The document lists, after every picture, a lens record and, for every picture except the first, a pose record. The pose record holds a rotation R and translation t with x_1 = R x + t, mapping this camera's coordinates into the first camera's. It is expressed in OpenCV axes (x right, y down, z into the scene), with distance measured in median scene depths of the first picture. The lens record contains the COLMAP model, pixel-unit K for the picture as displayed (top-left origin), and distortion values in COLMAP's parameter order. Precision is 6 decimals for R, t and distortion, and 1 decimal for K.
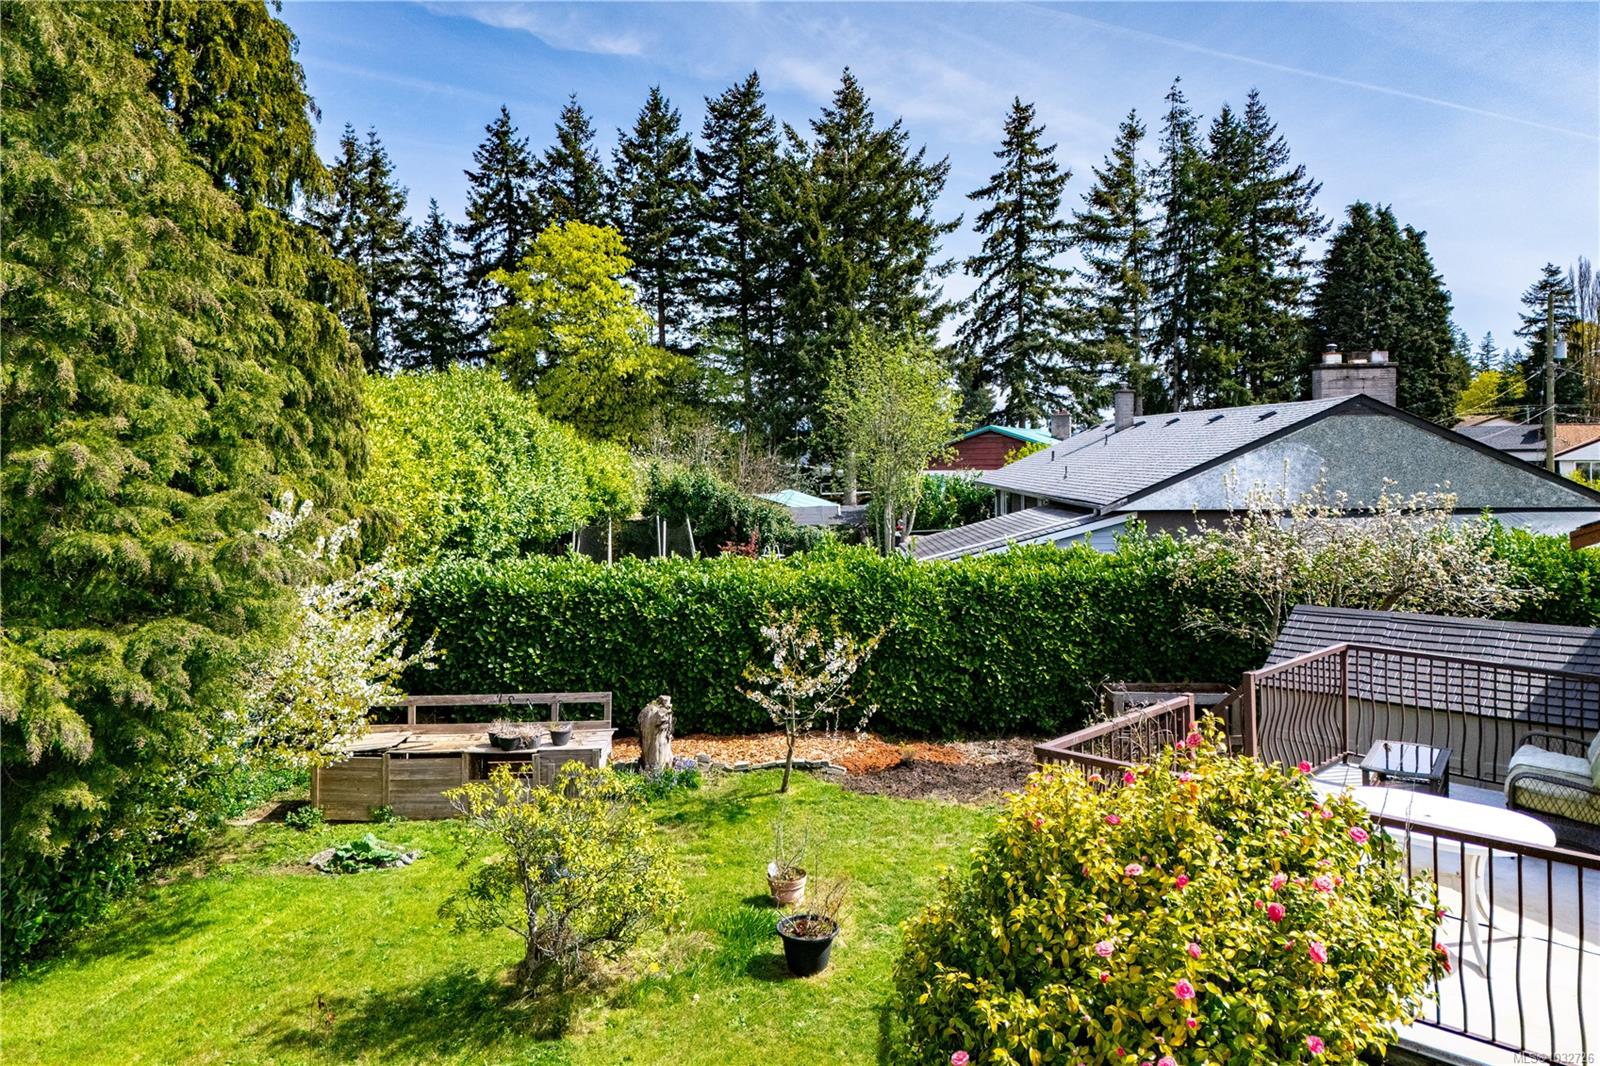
lens RADIAL K [[1163.4, 0, 788.7], [0, 1163.4, 499.6], [0, 0, 1]] dist [0.054236, -0.033718]
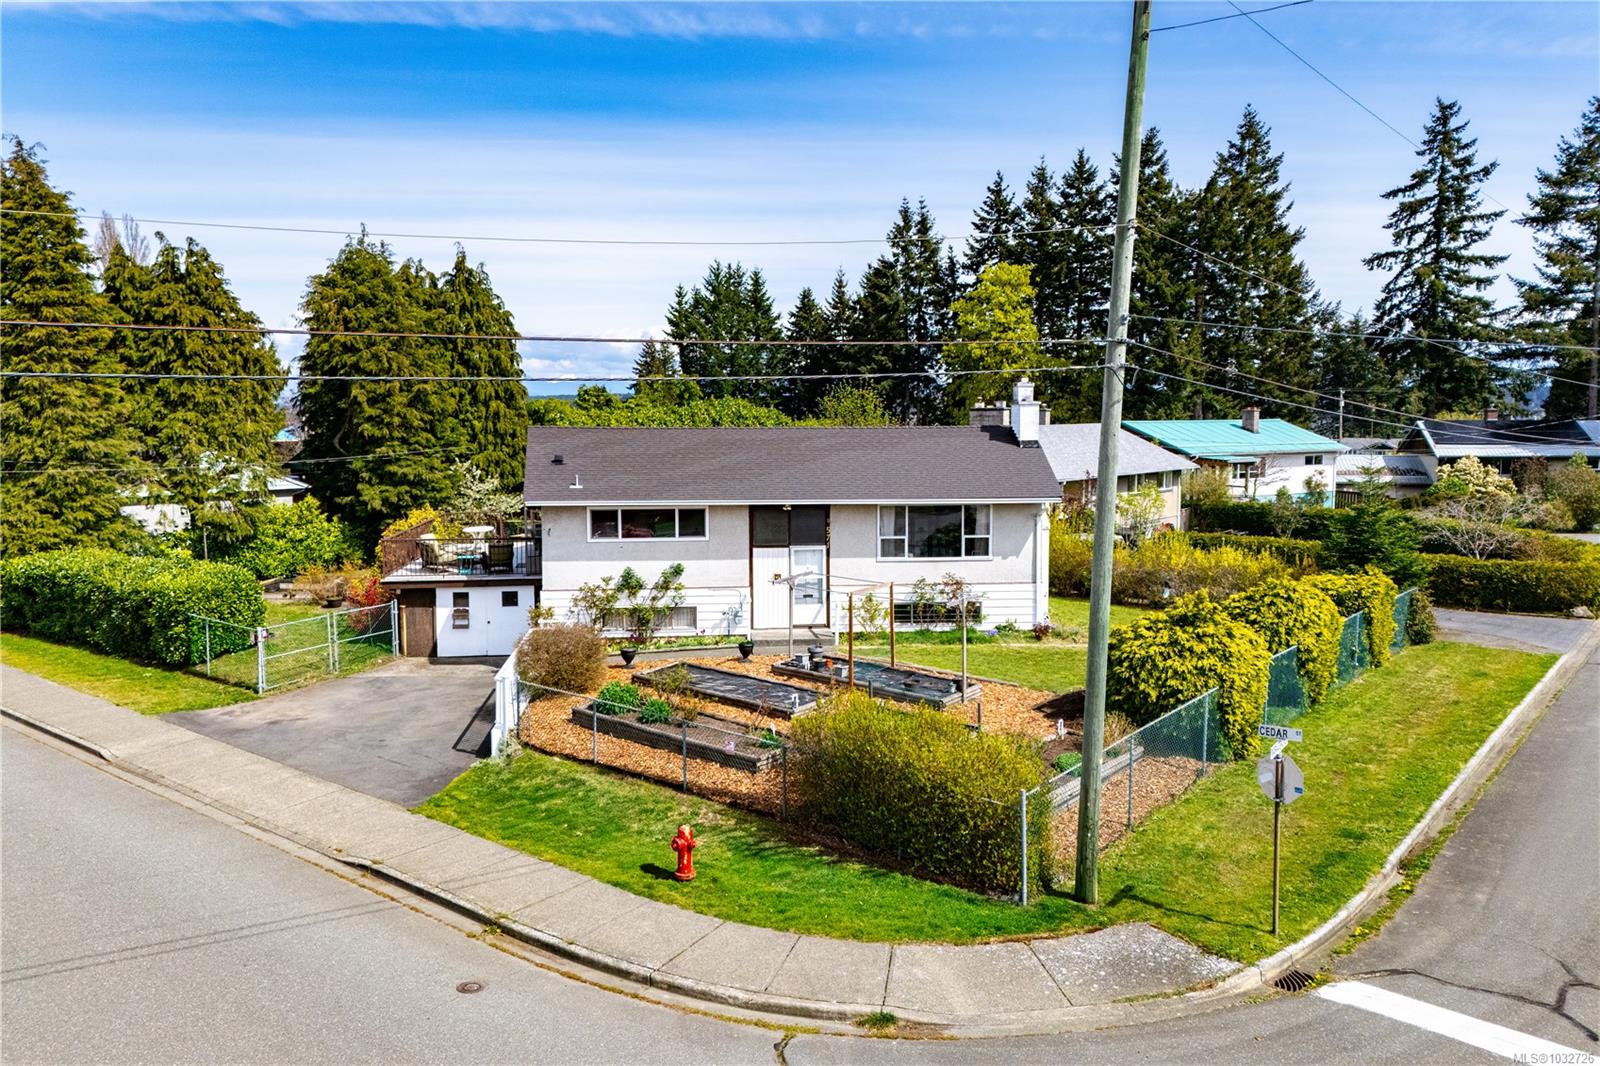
lens RADIAL K [[1079.9, 0, 800.0], [0, 1079.9, 533.0], [0, 0, 1]] dist [0.048795, -0.024435]
pose [[0.786402, 0.079913, -0.612525, 0.383819], [-0.034323, 0.995718, 0.085840, -0.015603], [0.616761, -0.046481, 0.785777, -0.160648]]
